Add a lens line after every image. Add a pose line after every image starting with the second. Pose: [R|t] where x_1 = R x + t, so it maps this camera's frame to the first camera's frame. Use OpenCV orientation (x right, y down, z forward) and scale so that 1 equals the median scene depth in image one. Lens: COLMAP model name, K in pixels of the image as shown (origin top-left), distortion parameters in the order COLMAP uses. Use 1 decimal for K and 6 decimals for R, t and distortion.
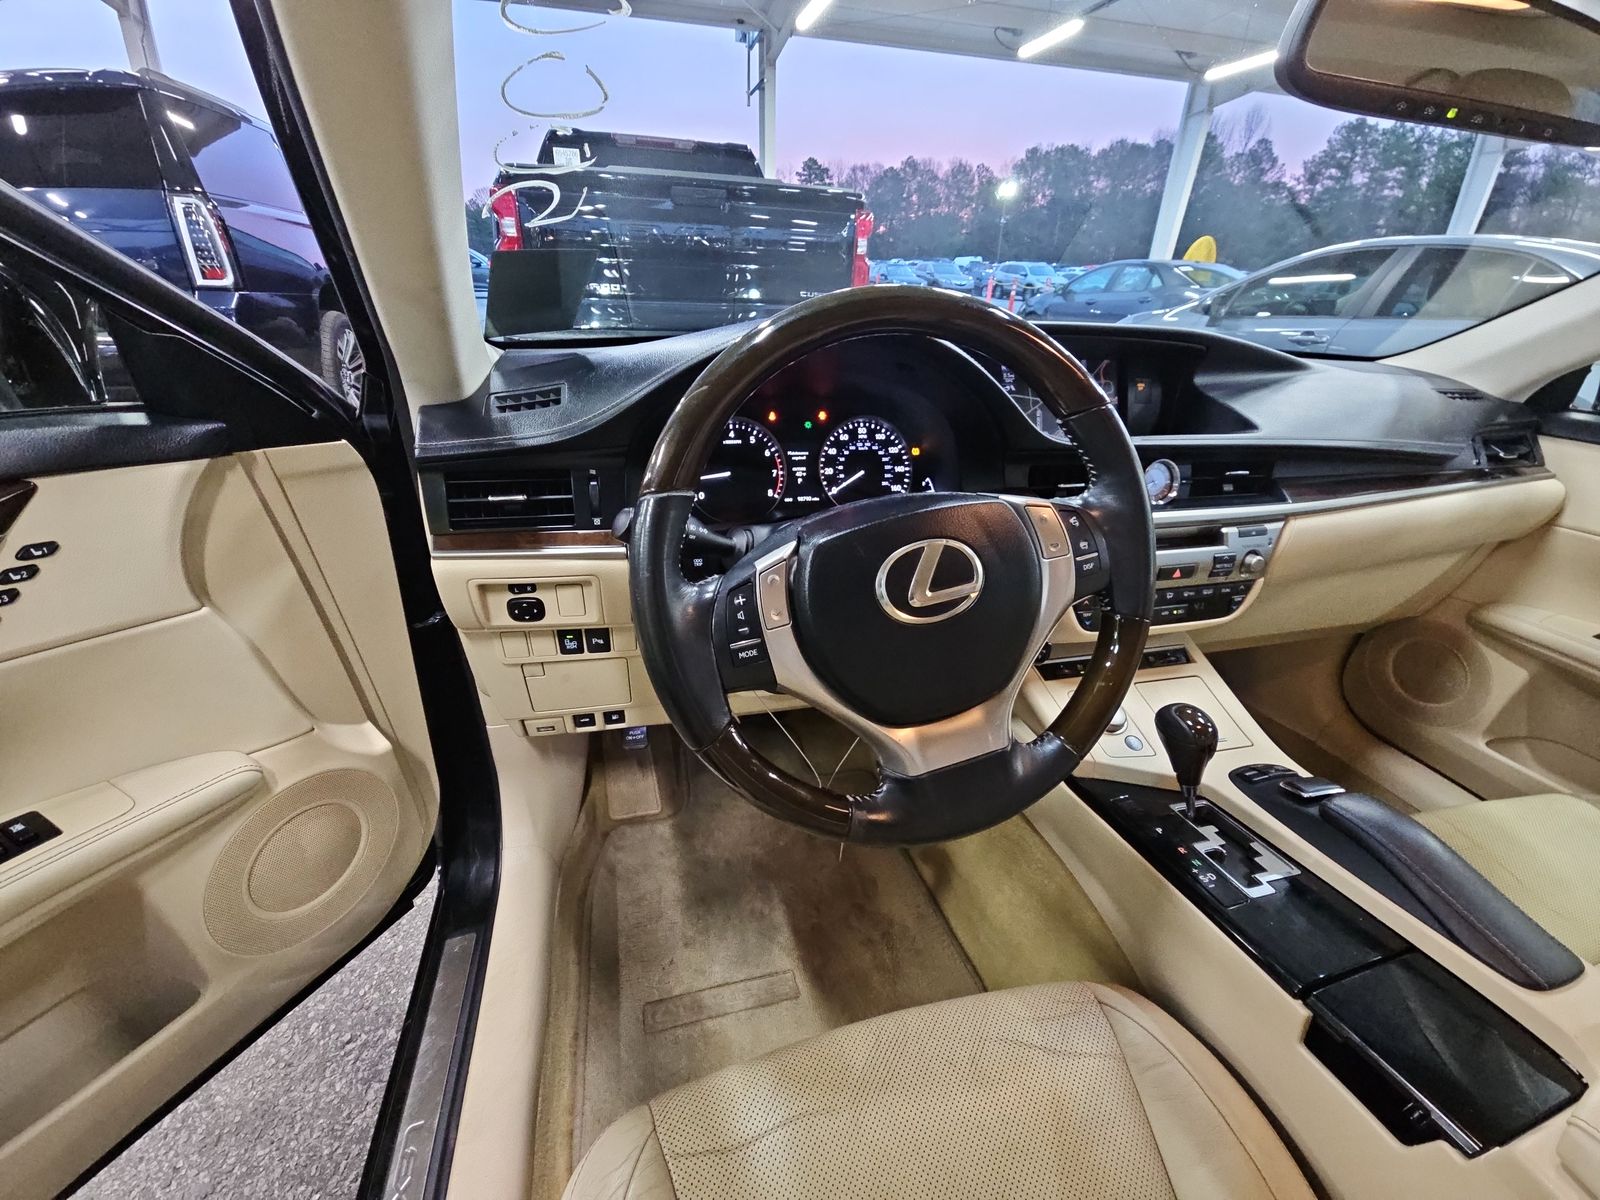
lens RADIAL K [[653.2, 0, 794.5], [0, 653.2, 609.8], [0, 0, 1]] dist [0.001770, -0.006131]
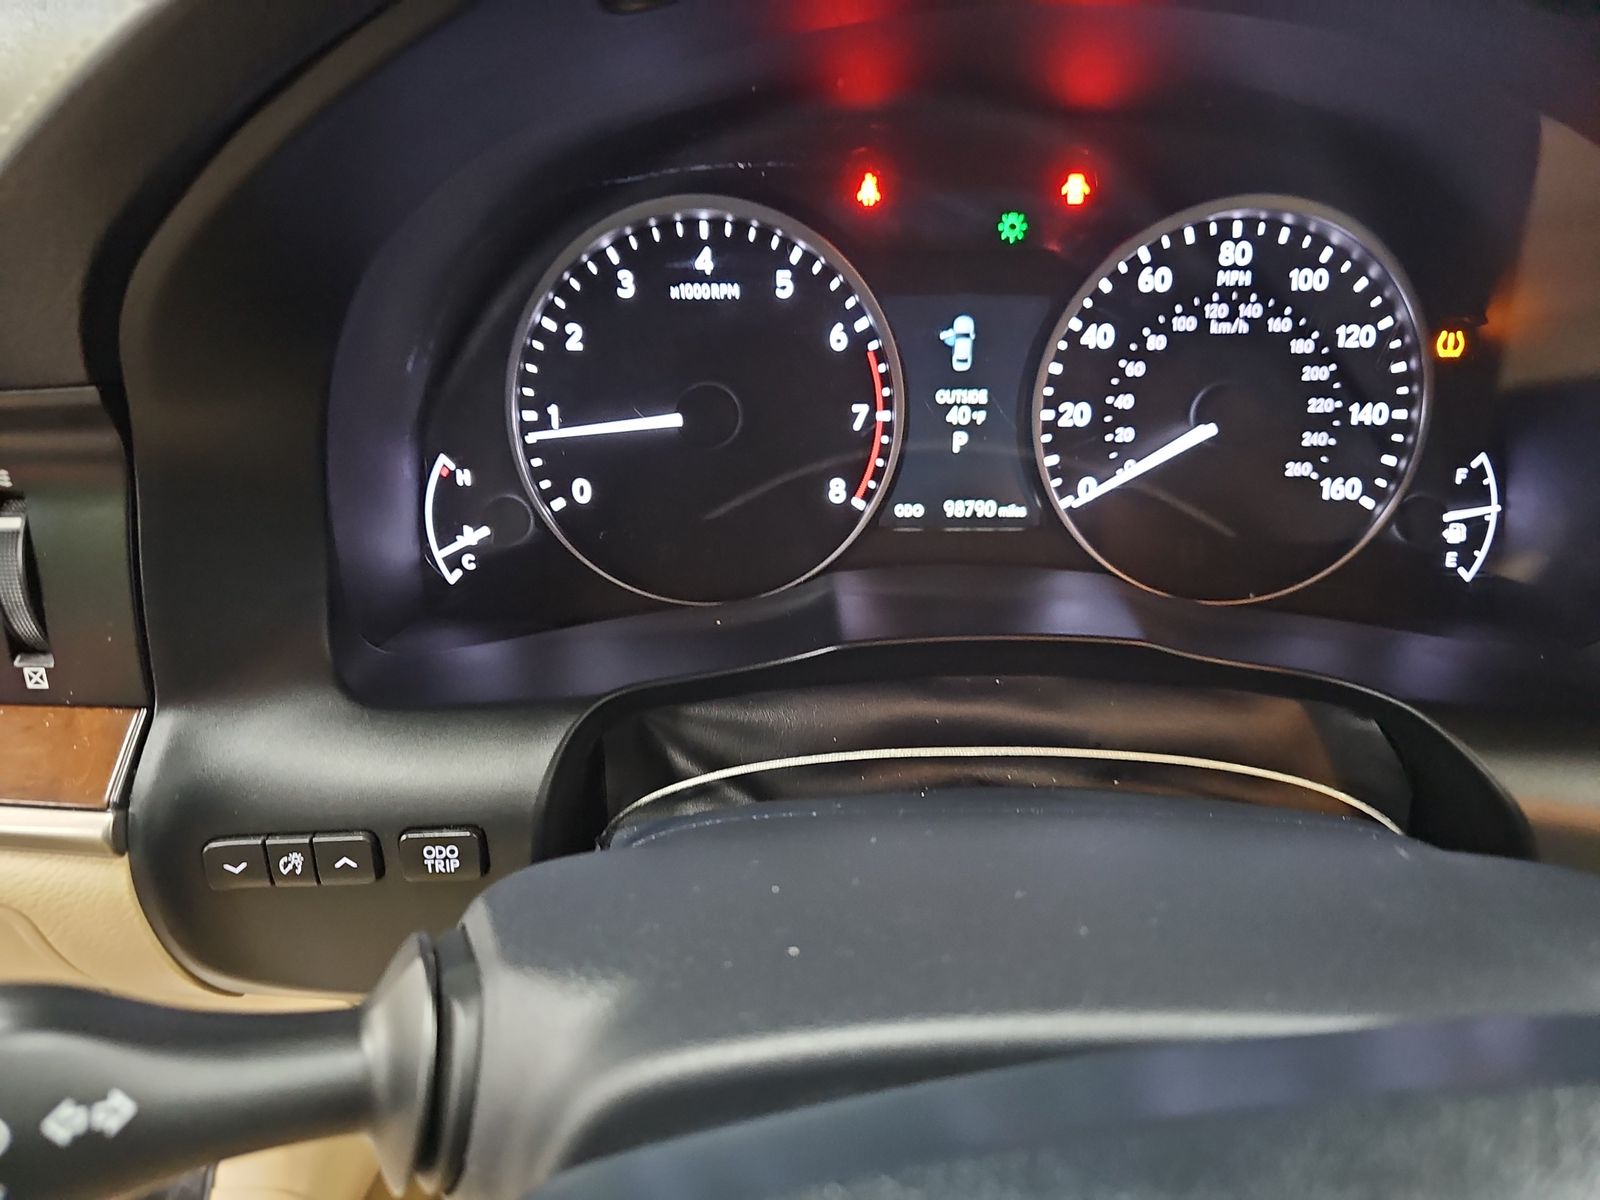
lens RADIAL K [[1094.1, 0, 800.0], [0, 1094.1, 600.0], [0, 0, 1]] dist [0.051774, -0.107563]
pose [[0.967716, 0.120961, -0.221122, 0.053790], [-0.077137, 0.977352, 0.197063, -0.223120], [0.239951, -0.173644, 0.955129, 0.558276]]
